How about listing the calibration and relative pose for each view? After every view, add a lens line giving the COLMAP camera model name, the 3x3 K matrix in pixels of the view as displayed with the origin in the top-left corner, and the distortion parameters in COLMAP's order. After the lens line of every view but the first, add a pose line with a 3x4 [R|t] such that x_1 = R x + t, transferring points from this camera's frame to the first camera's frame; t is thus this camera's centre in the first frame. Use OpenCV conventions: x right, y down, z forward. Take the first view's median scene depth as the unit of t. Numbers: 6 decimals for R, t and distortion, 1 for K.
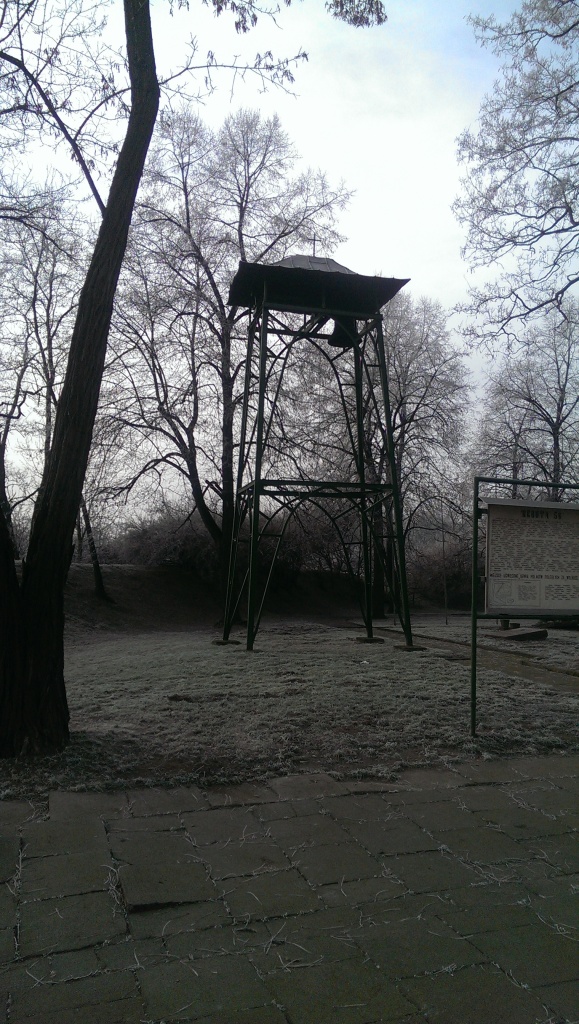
lens RADIAL K [[731.9, 0, 292.2], [0, 731.9, 528.2], [0, 0, 1]] dist [0.101180, -0.116973]
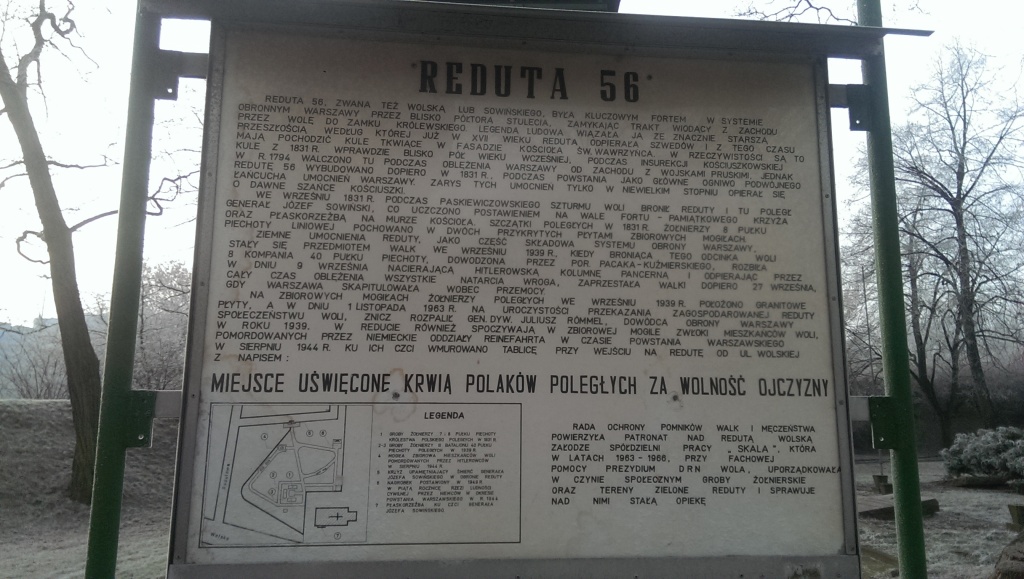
lens RADIAL K [[731.9, 0, 513.8], [0, 731.9, 283.1], [0, 0, 1]] dist [0.101180, -0.116973]
pose [[0.973499, -0.059446, -0.220831, 0.374981], [0.034799, 0.992886, -0.113871, 0.060908], [0.226029, 0.103169, 0.968642, 0.803826]]
